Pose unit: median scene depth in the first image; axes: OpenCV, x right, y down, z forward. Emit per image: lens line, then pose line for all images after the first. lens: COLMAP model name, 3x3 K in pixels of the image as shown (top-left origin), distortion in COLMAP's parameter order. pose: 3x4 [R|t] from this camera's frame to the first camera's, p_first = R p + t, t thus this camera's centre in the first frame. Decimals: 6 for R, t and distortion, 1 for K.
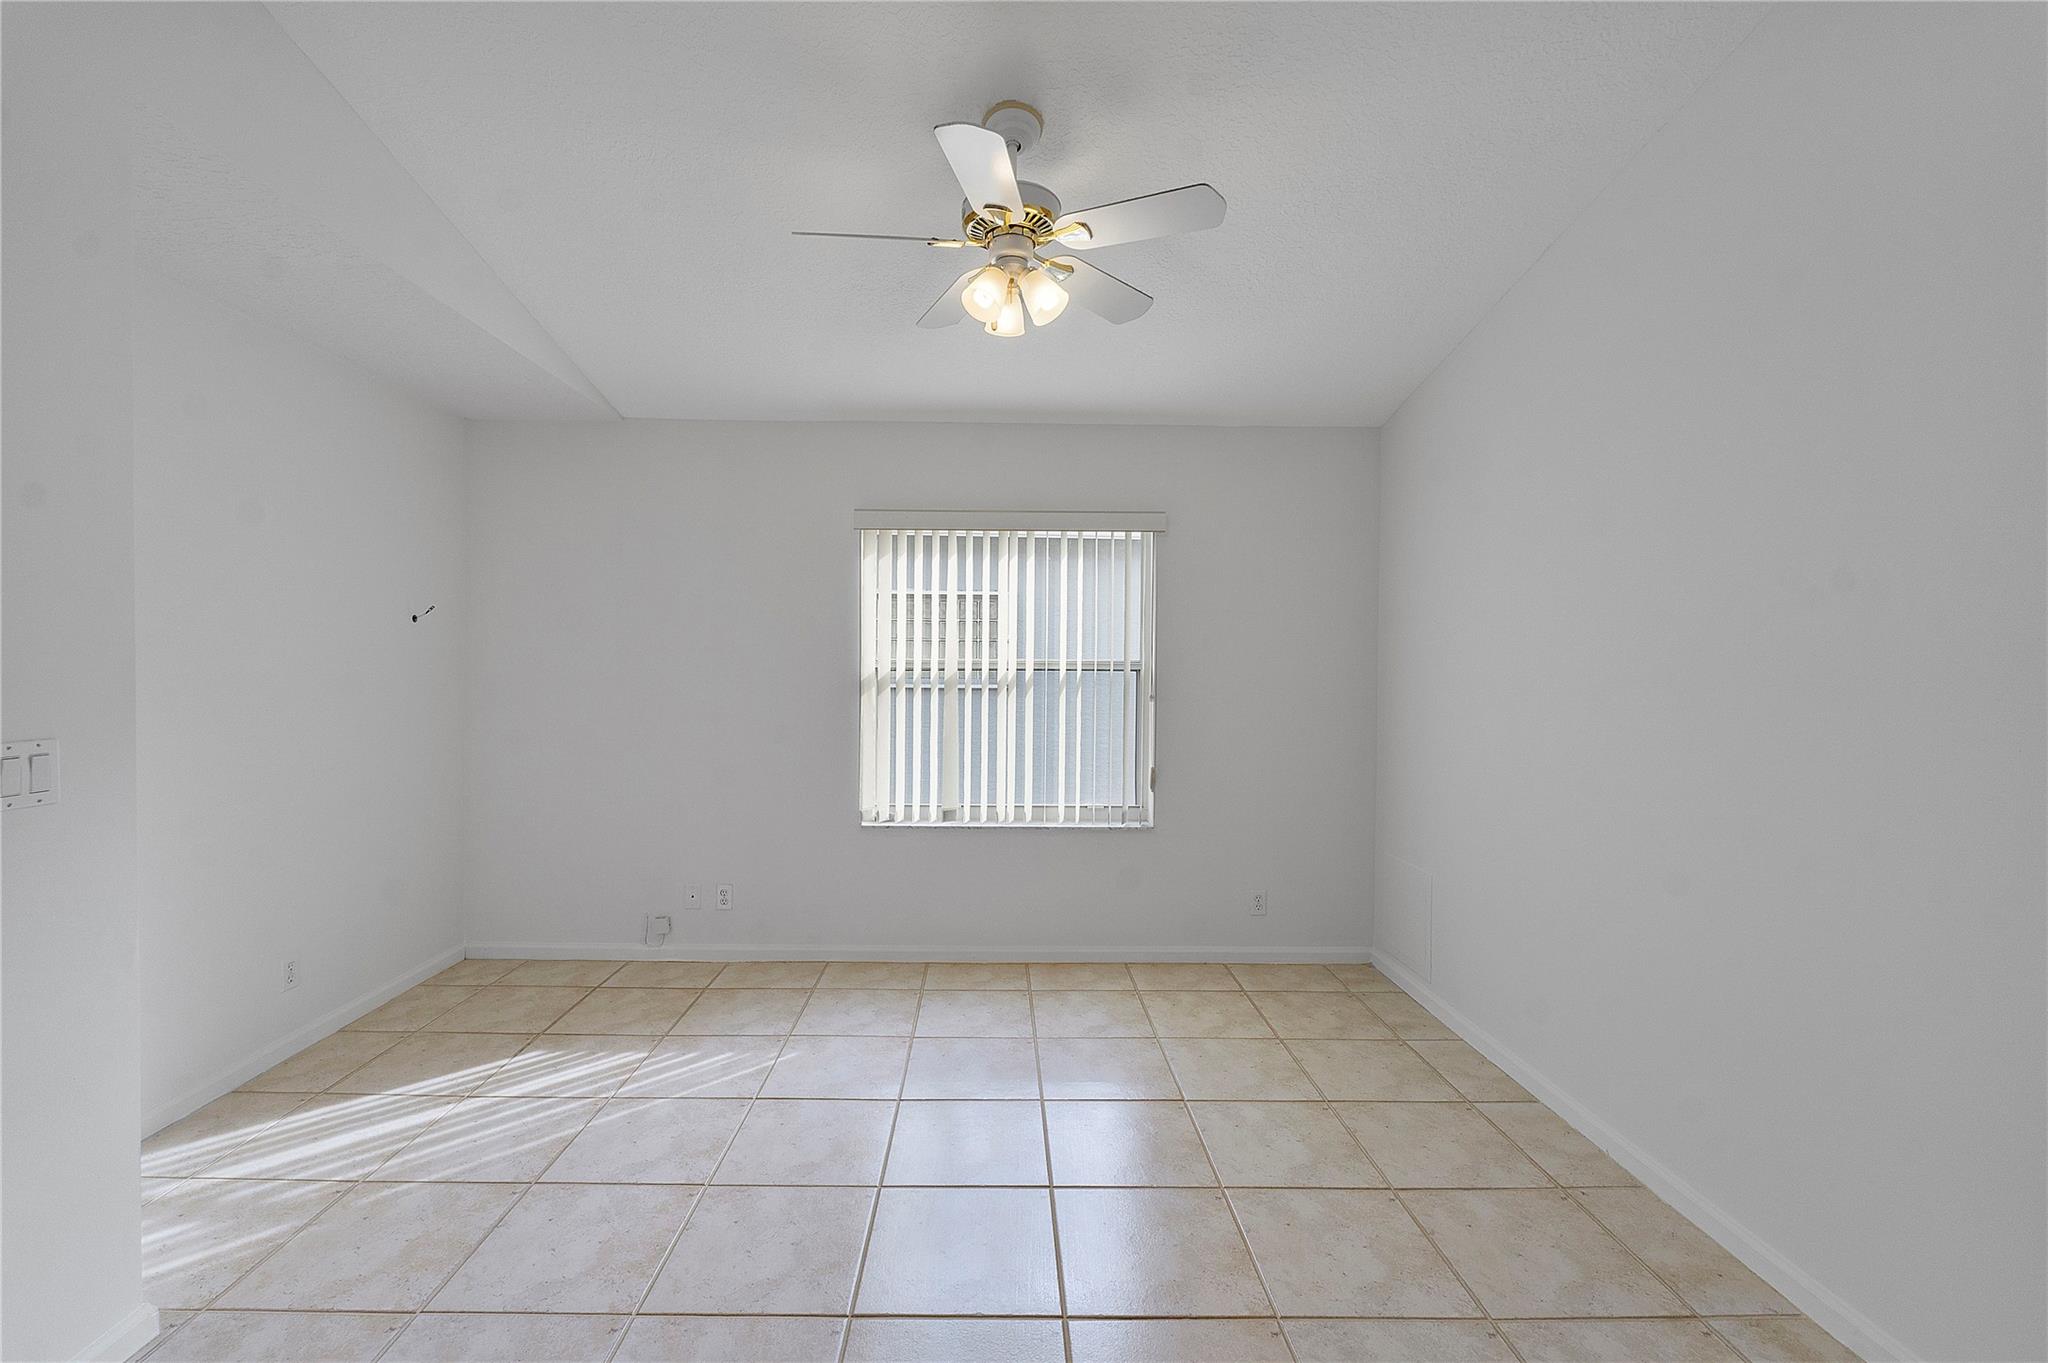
lens RADIAL K [[865.5, 0, 1005.8], [0, 865.5, 675.2], [0, 0, 1]] dist [-0.005798, 0.000159]
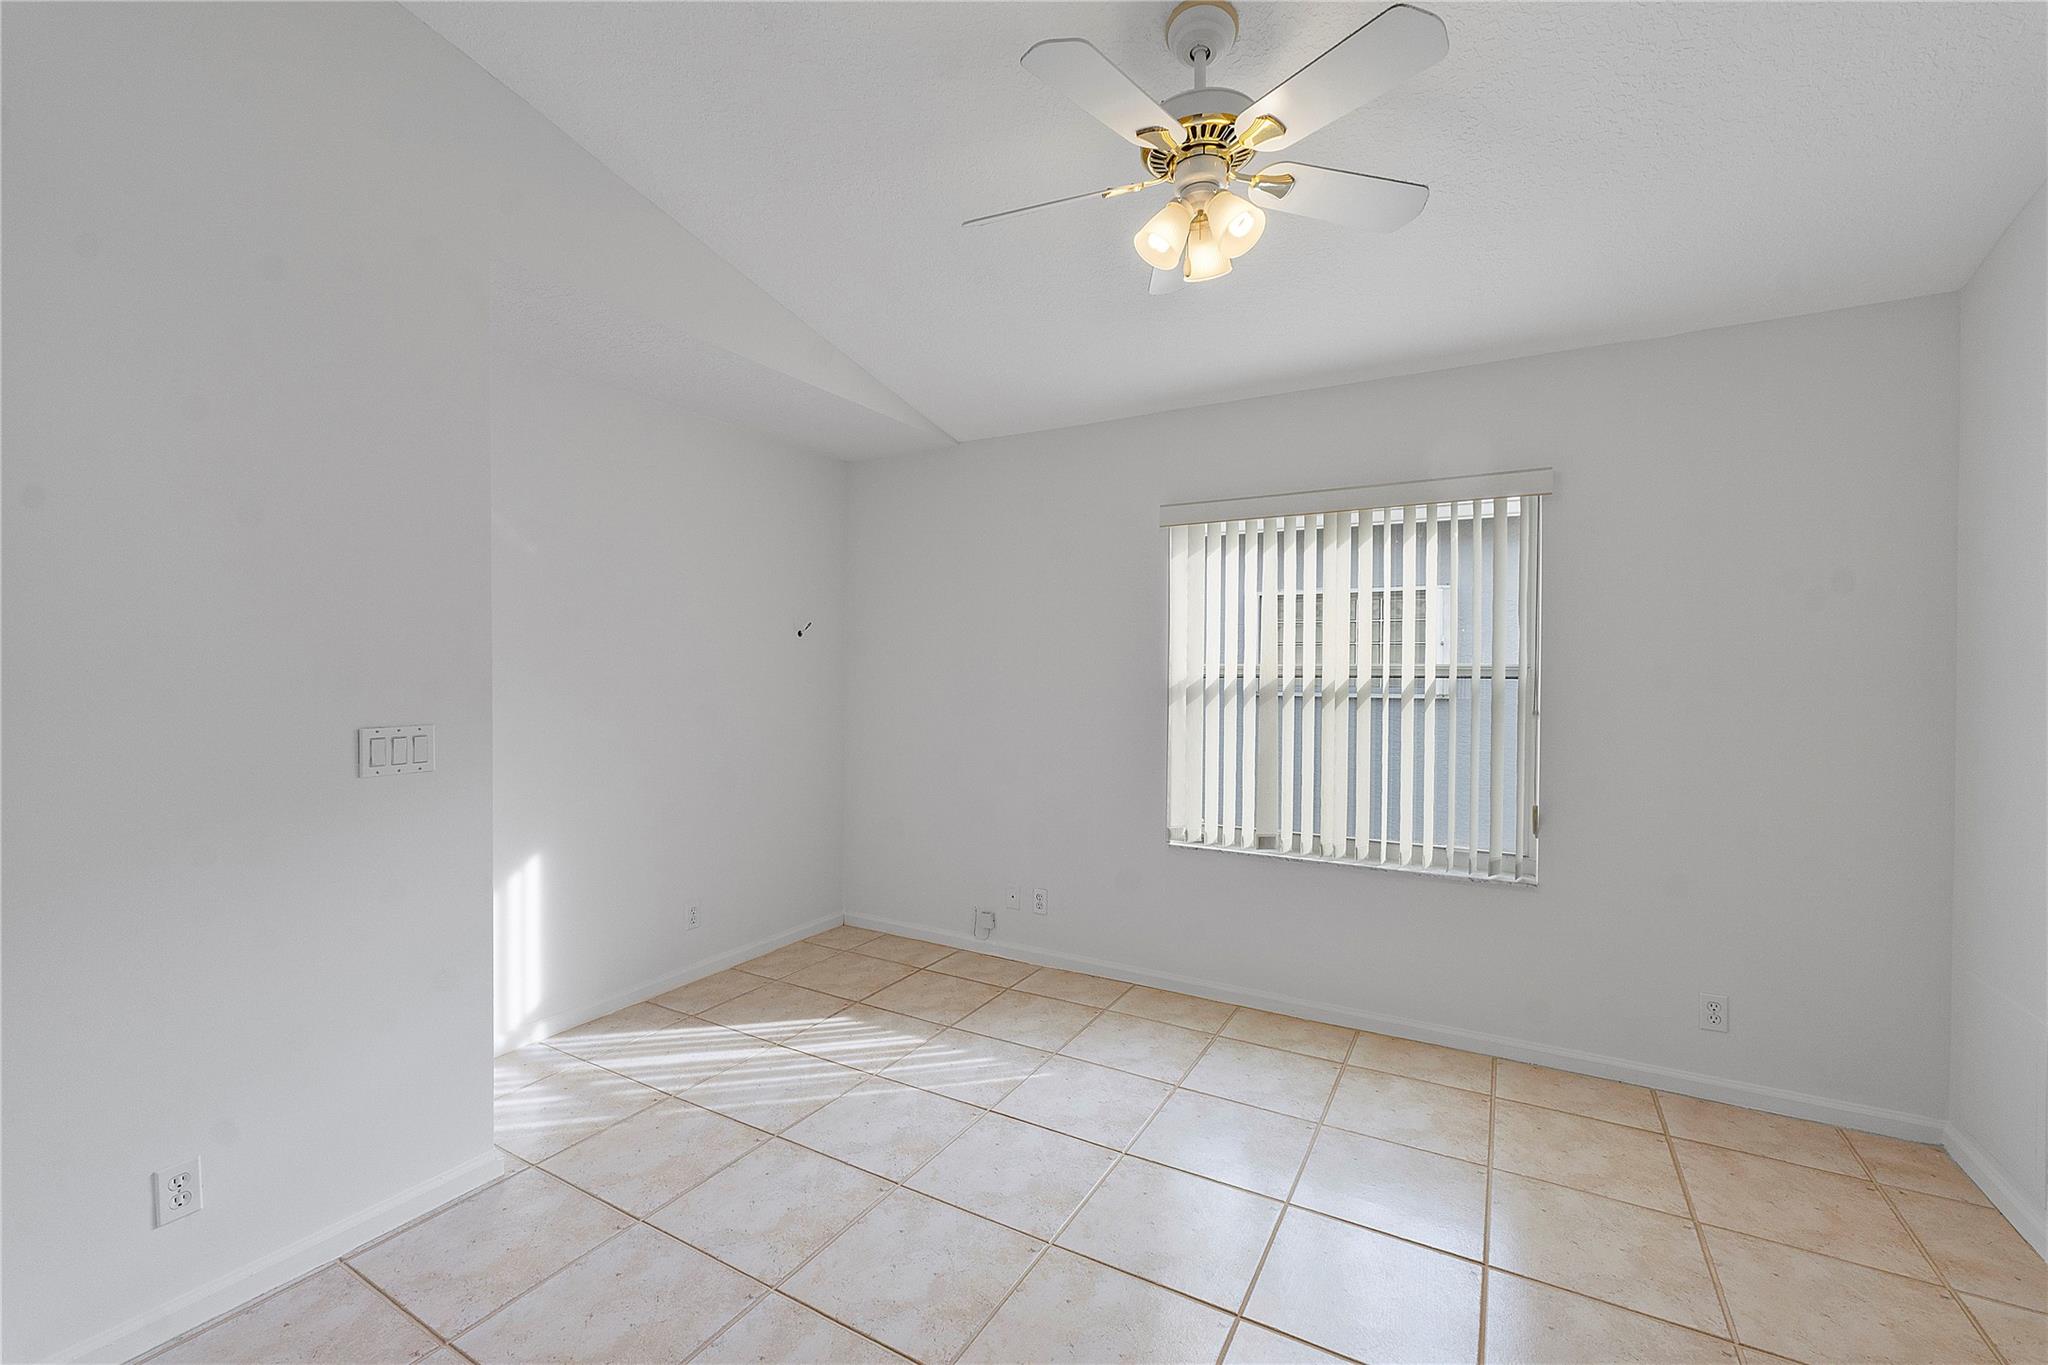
lens RADIAL K [[865.5, 0, 1025.3], [0, 865.5, 674.6], [0, 0, 1]] dist [-0.005798, 0.000159]
pose [[0.854468, -0.001015, -0.519503, 0.215119], [-0.003943, 0.999957, -0.008440, 0.000039], [0.519489, 0.009260, 0.854427, 0.144193]]
